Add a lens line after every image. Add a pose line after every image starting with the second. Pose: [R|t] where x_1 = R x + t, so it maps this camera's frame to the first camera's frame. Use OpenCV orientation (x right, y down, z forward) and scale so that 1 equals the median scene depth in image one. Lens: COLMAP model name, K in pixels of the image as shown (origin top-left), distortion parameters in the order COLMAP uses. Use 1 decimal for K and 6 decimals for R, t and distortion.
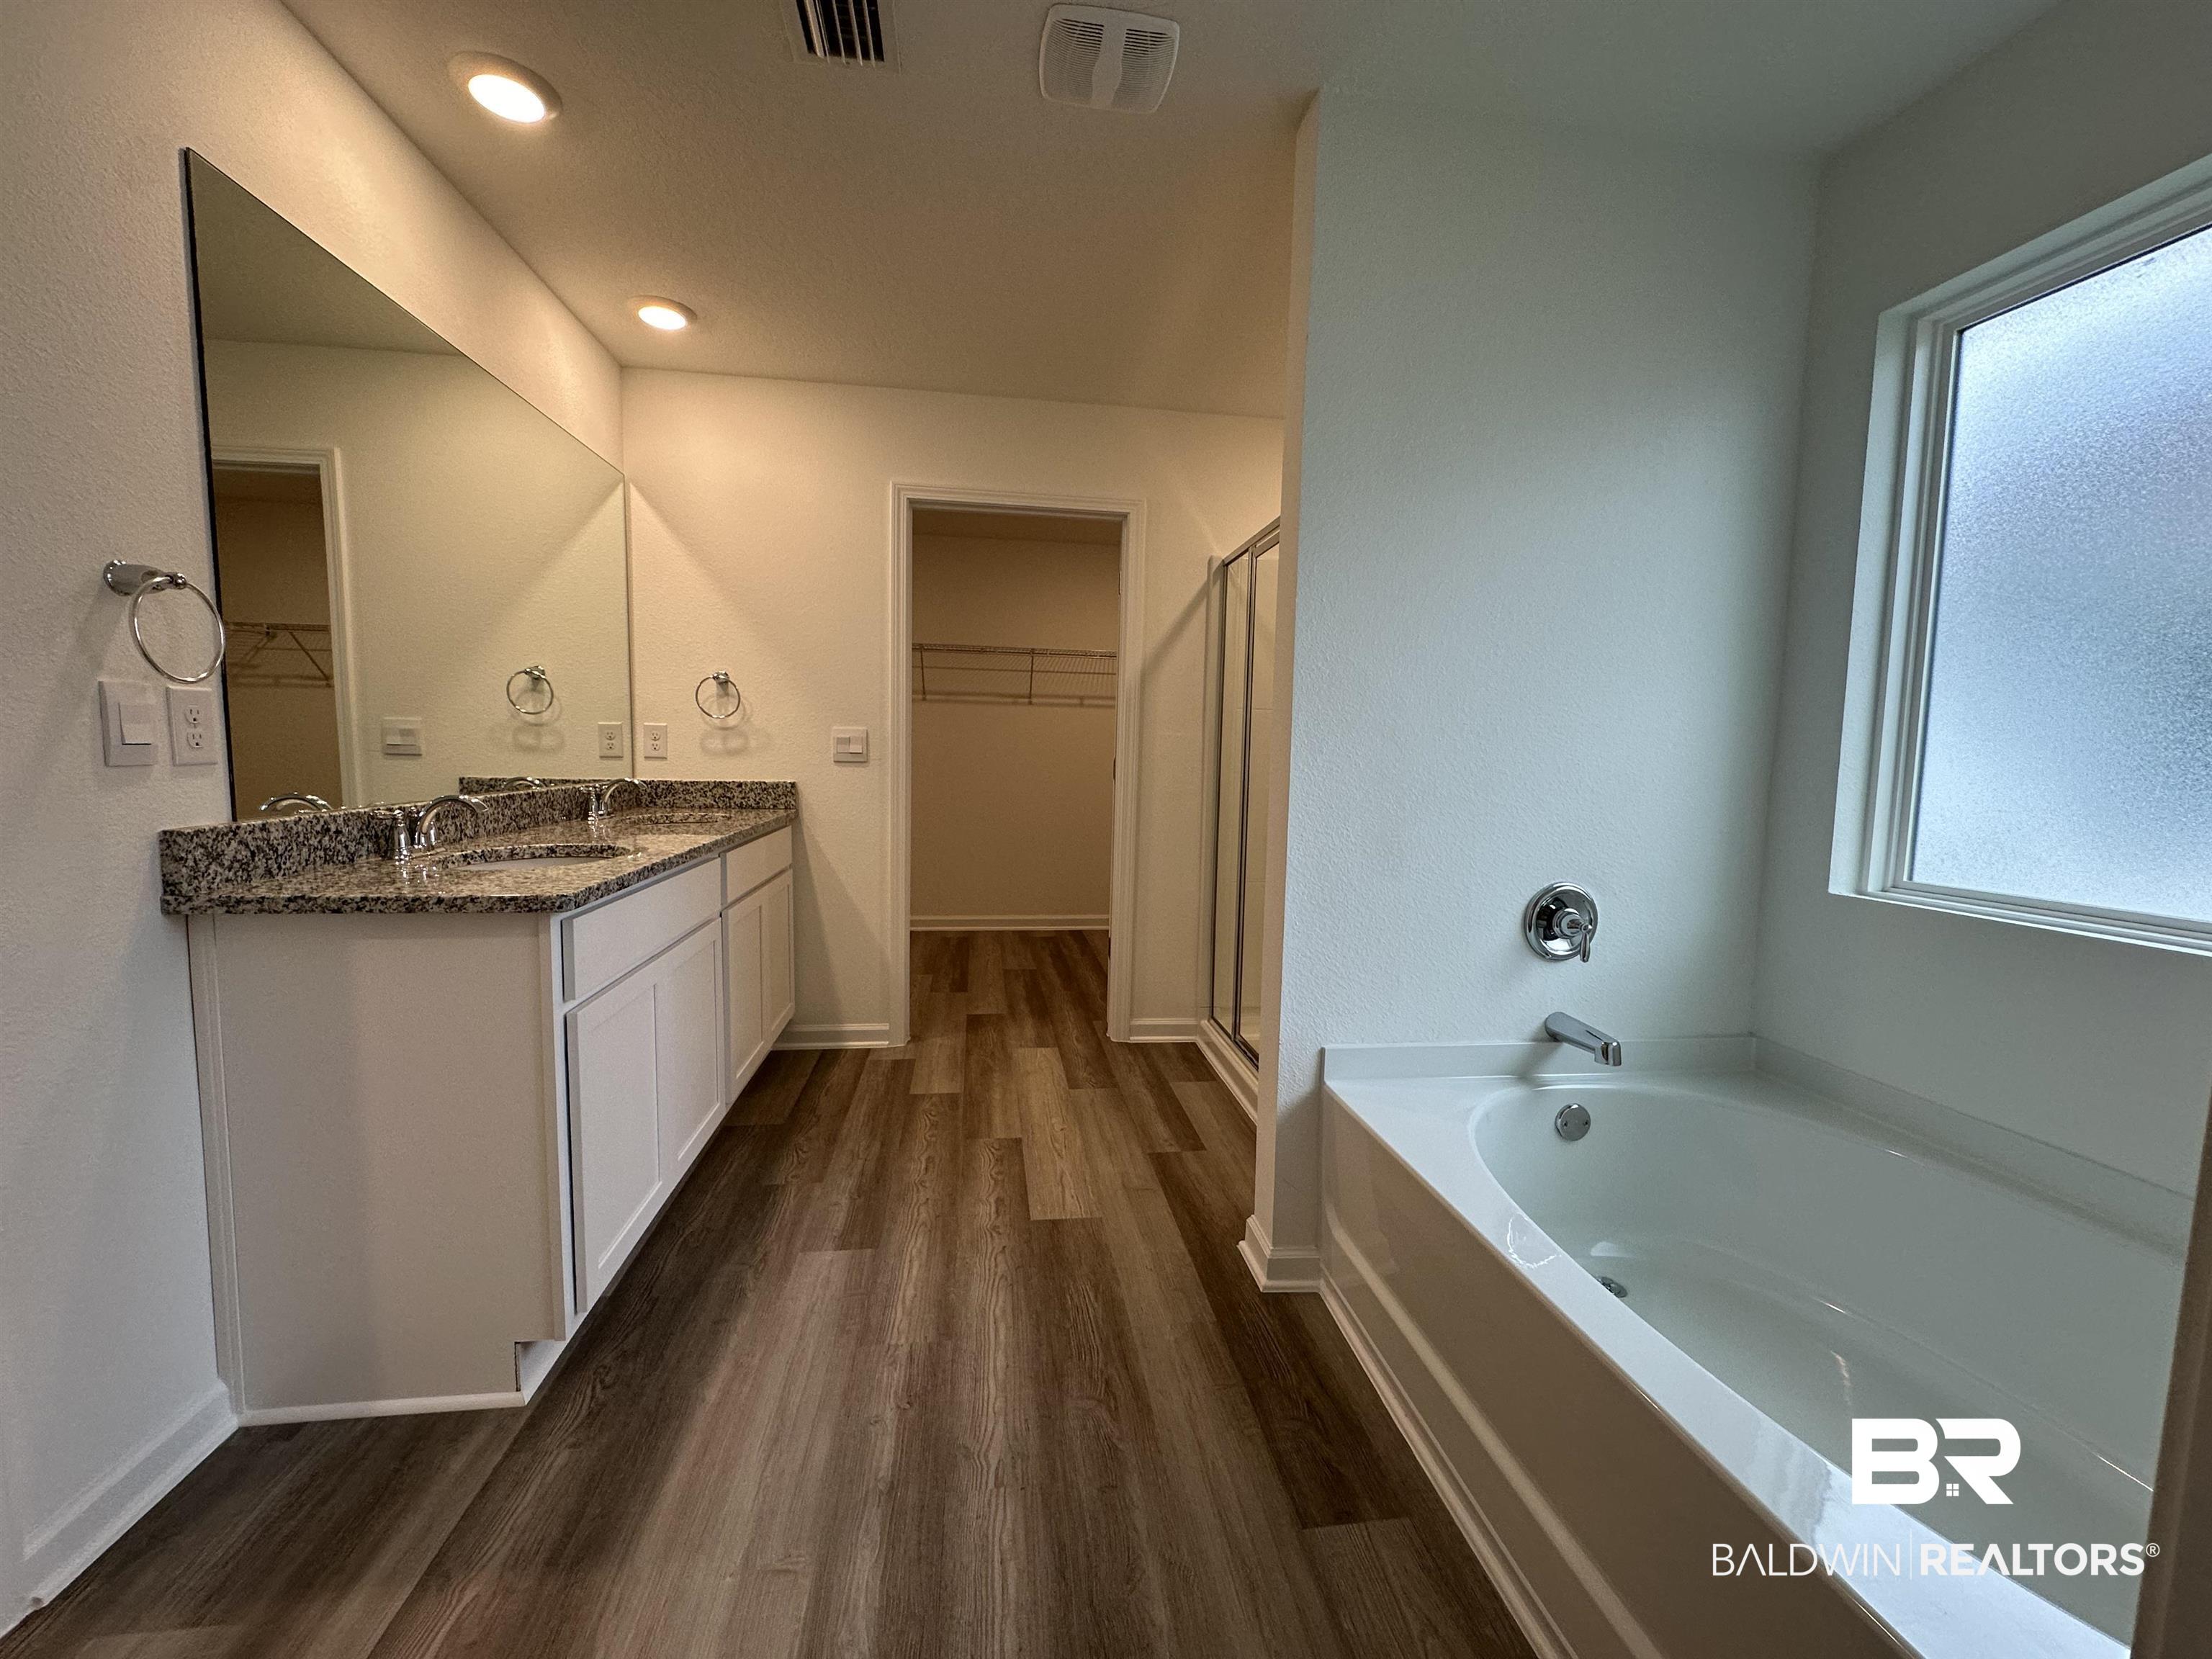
lens RADIAL K [[899.3, 0, 1098.2], [0, 899.3, 823.8], [0, 0, 1]] dist [-0.004349, 0.000464]
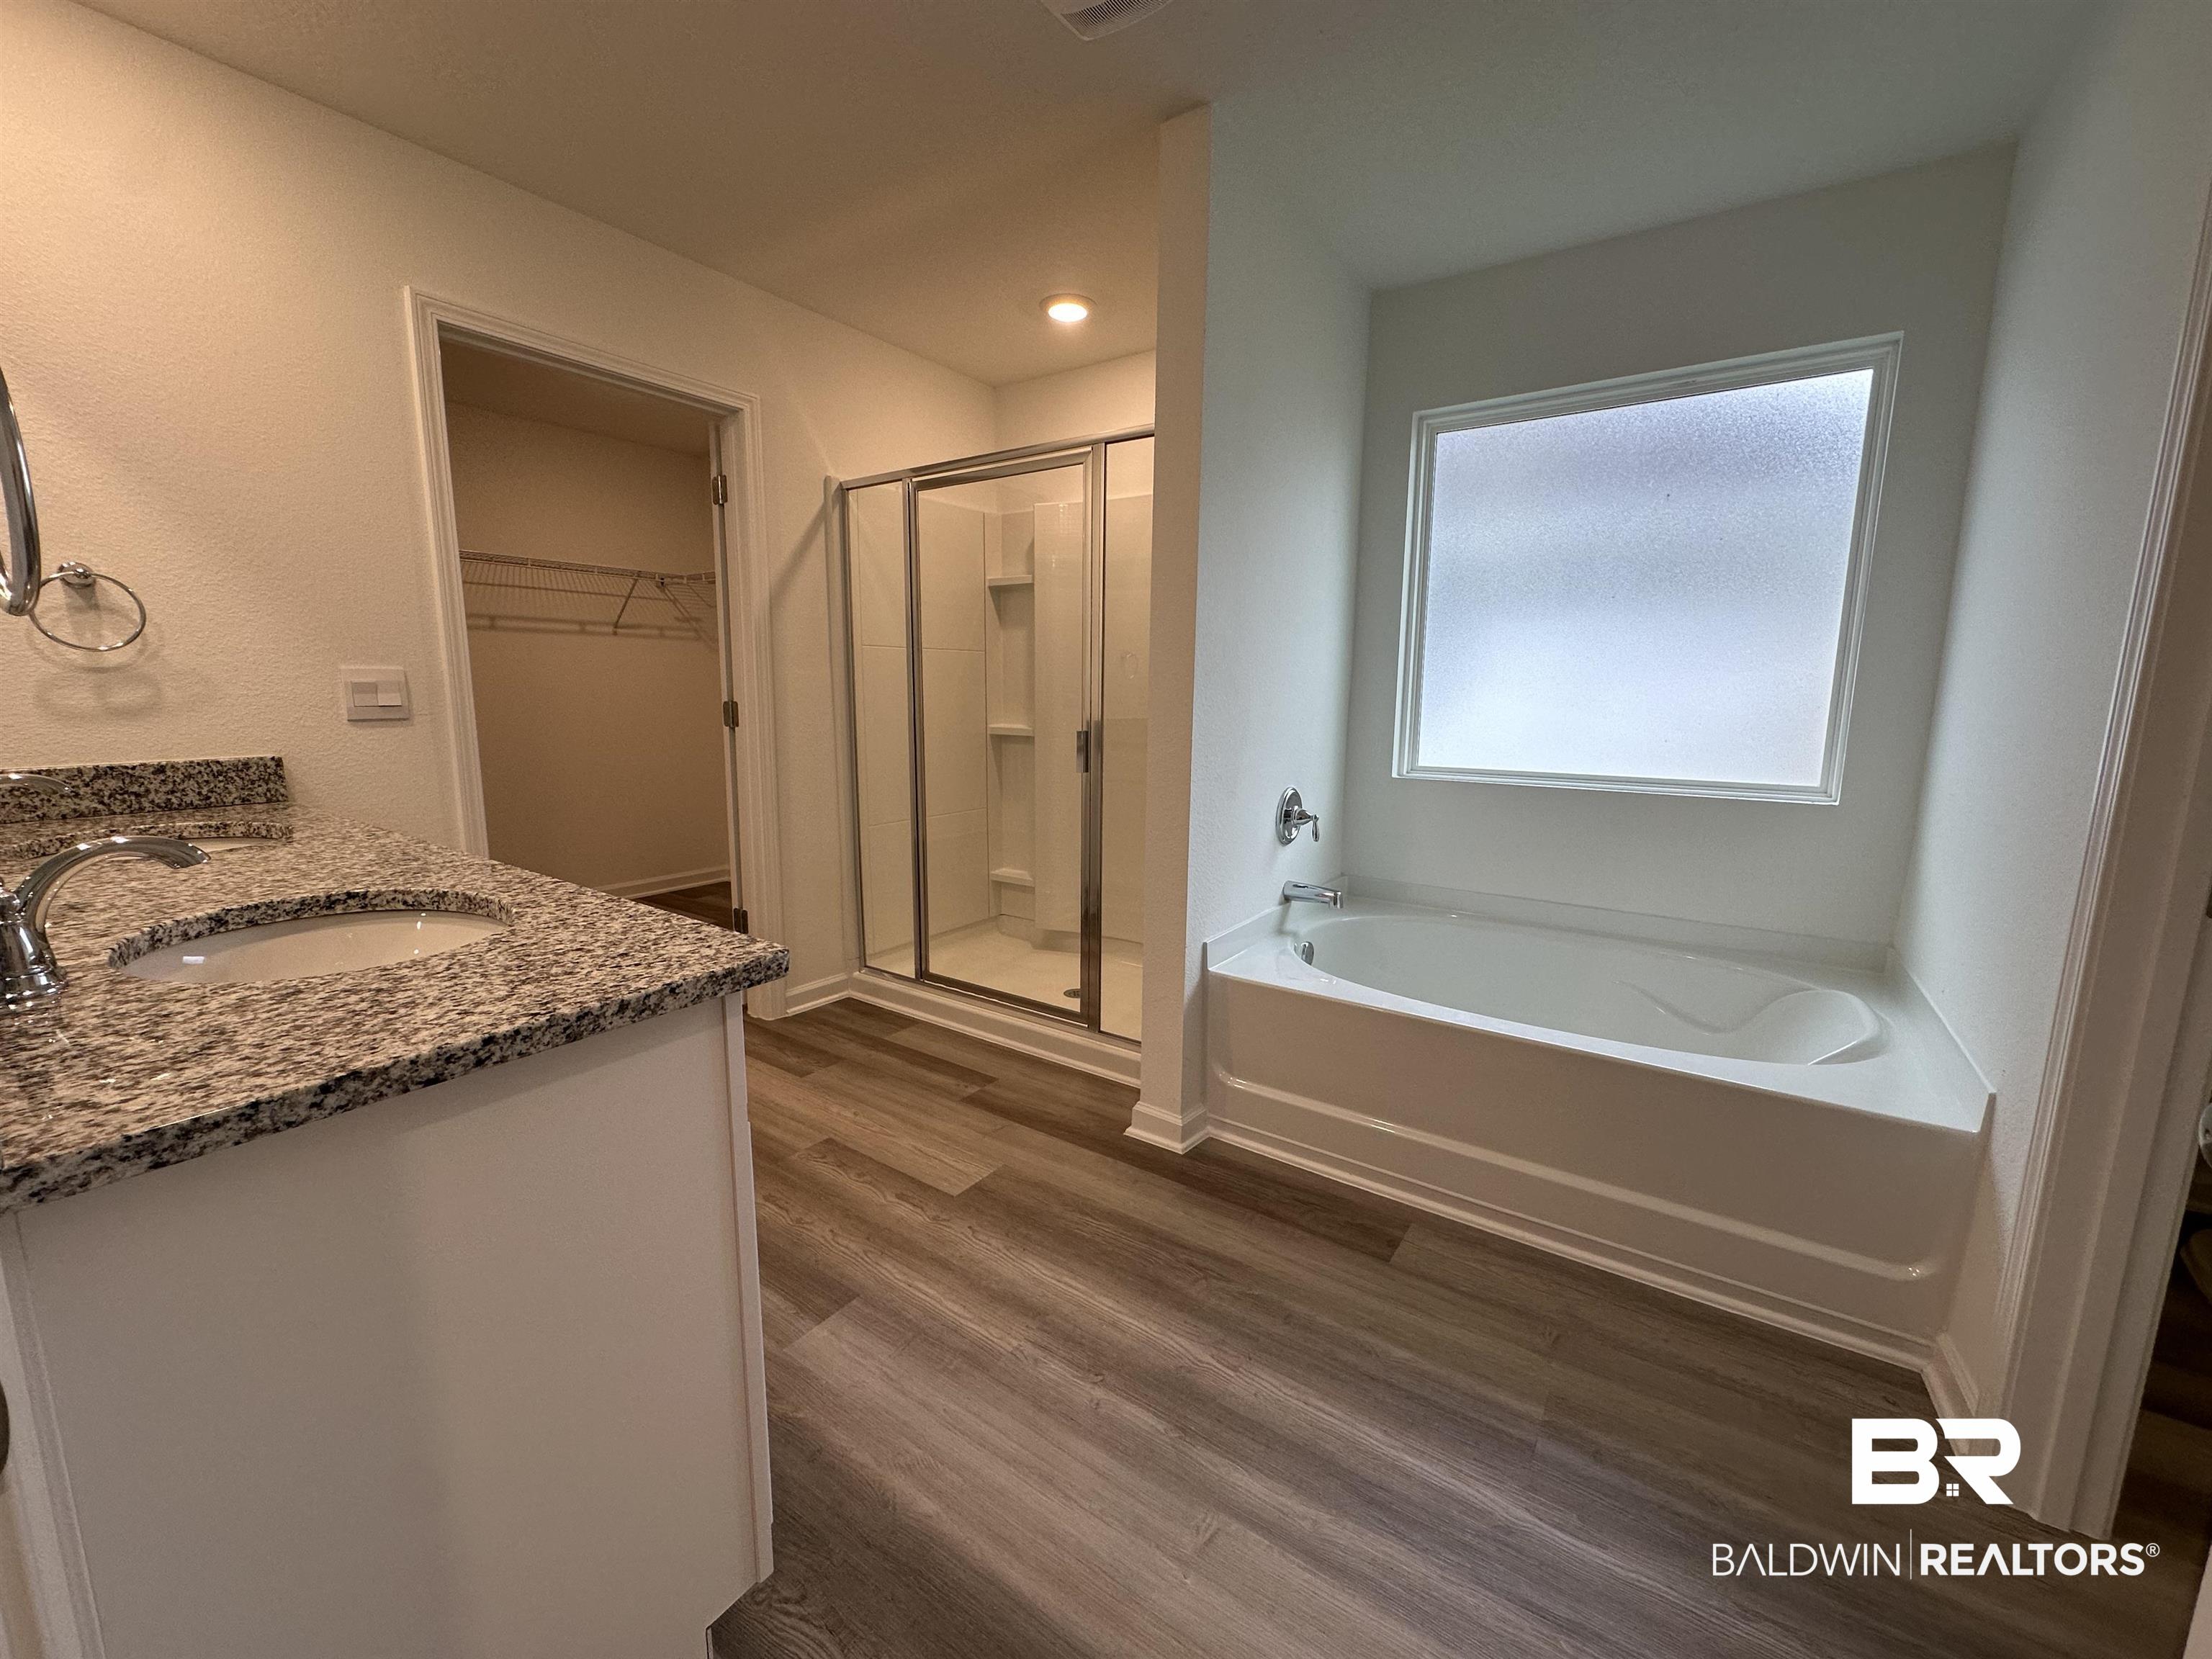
lens RADIAL K [[899.3, 0, 1103.1], [0, 899.3, 830.3], [0, 0, 1]] dist [-0.004349, 0.000464]
pose [[0.665620, -0.134160, 0.734133, -0.645762], [0.066106, 0.990441, 0.121063, -0.052414], [-0.743357, -0.032052, 0.668126, 0.266586]]
